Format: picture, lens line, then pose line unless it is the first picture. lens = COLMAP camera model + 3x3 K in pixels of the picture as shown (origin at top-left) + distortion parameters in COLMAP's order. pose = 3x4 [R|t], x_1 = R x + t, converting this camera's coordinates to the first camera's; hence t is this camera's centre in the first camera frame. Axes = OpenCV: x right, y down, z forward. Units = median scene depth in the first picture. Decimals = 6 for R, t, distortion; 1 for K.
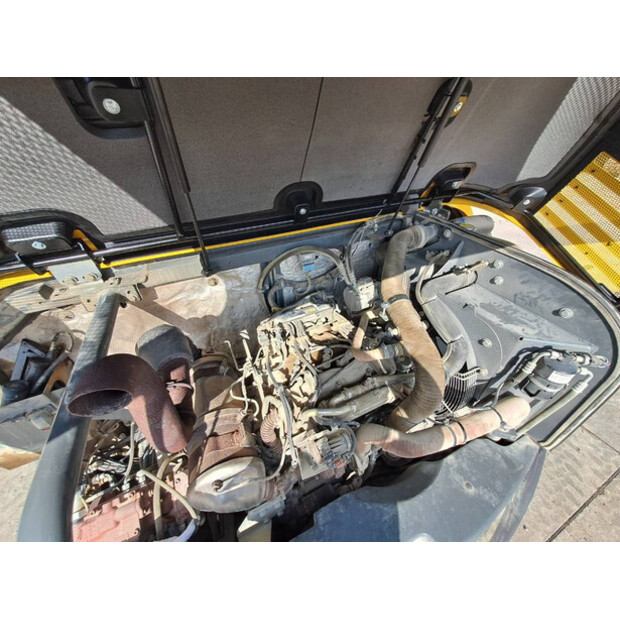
lens RADIAL K [[251.1, 0, 310.0], [0, 251.1, 310.0], [0, 0, 1]] dist [-0.001818, -0.000075]
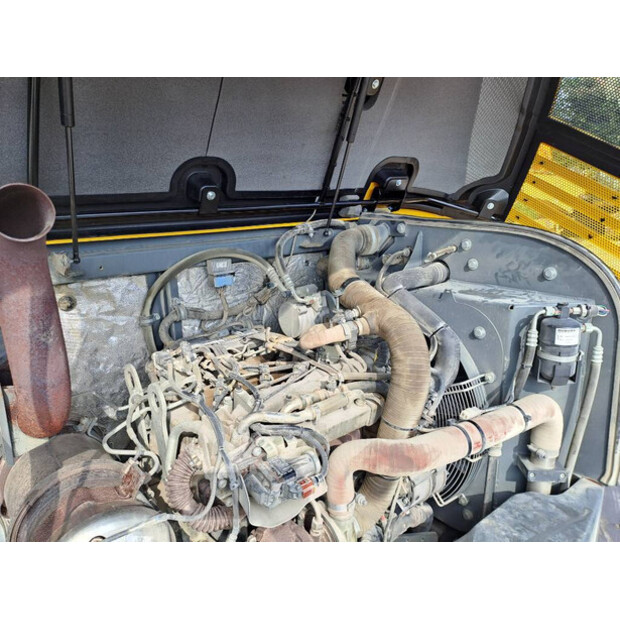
lens RADIAL K [[477.8, 0, 310.0], [0, 477.8, 310.0], [0, 0, 1]] dist [0.165756, -0.261110]
pose [[0.971362, -0.064127, 0.228789, -0.087837], [0.151383, 0.909191, -0.387886, 0.487709], [-0.183138, 0.411413, 0.892861, -0.183409]]
